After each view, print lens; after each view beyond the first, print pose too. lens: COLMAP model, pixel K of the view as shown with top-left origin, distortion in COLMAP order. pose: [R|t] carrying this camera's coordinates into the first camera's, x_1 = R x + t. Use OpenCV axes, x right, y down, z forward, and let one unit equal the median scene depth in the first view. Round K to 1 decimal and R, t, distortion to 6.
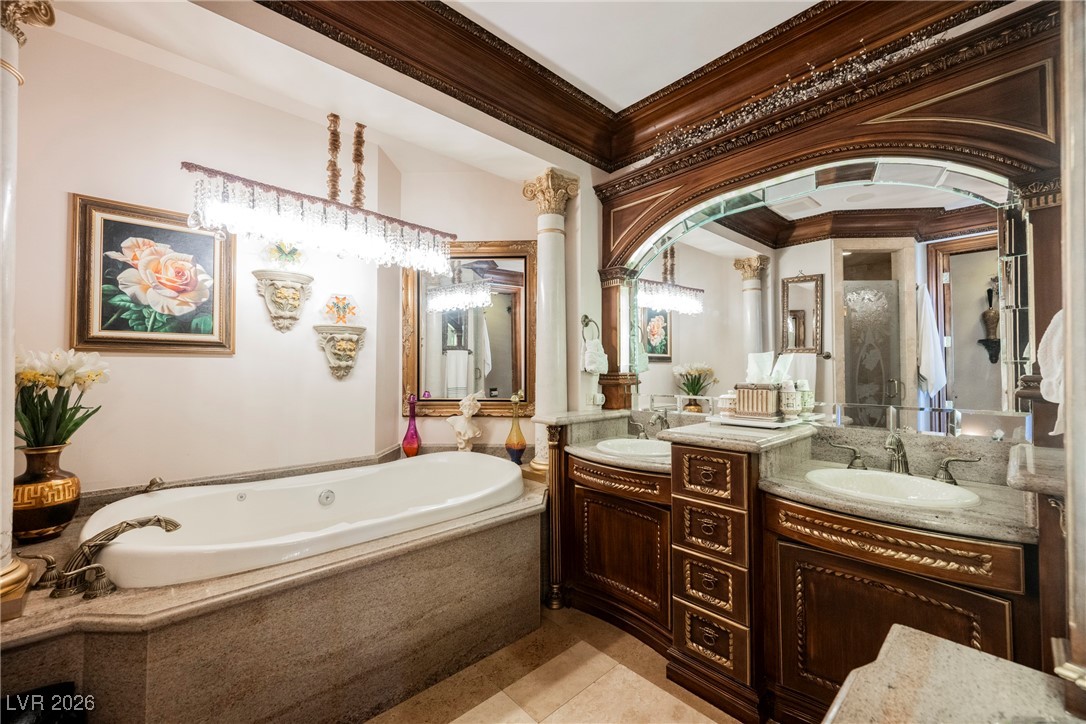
lens RADIAL K [[432.4, 0, 545.7], [0, 432.4, 362.6], [0, 0, 1]] dist [-0.003566, 0.000538]
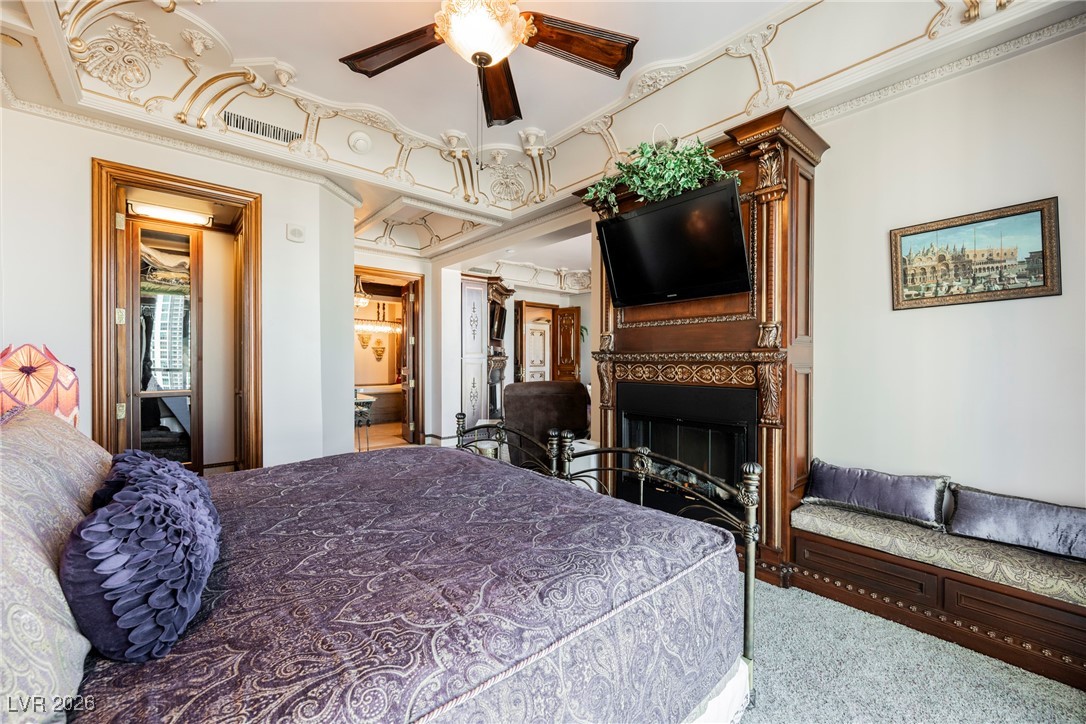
lens RADIAL K [[432.4, 0, 544.1], [0, 432.4, 361.2], [0, 0, 1]] dist [-0.003566, 0.000538]
pose [[0.999516, 0.002052, -0.031035, 1.269468], [-0.001430, 0.999798, 0.020069, -0.046925], [0.031070, -0.020014, 0.999317, -3.193740]]
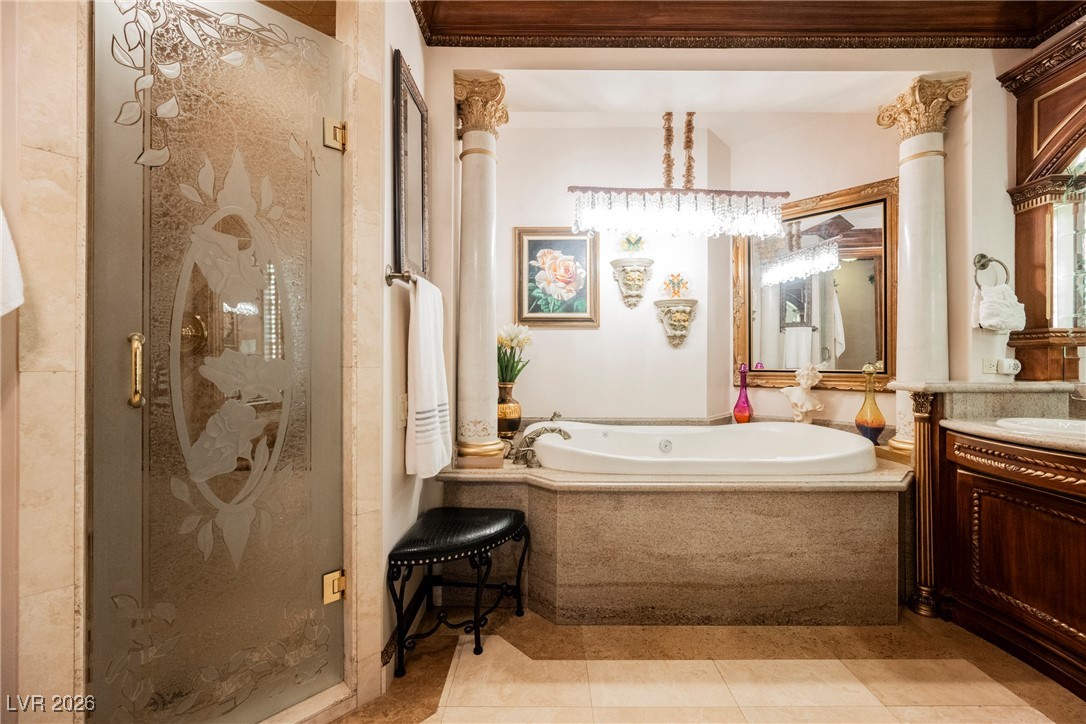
lens RADIAL K [[432.4, 0, 544.7], [0, 432.4, 363.0], [0, 0, 1]] dist [-0.003566, 0.000538]
pose [[0.736018, -0.000459, -0.676962, 0.048907], [0.012758, 0.999832, 0.013193, 0.073852], [0.676842, -0.018347, 0.735900, -0.086813]]
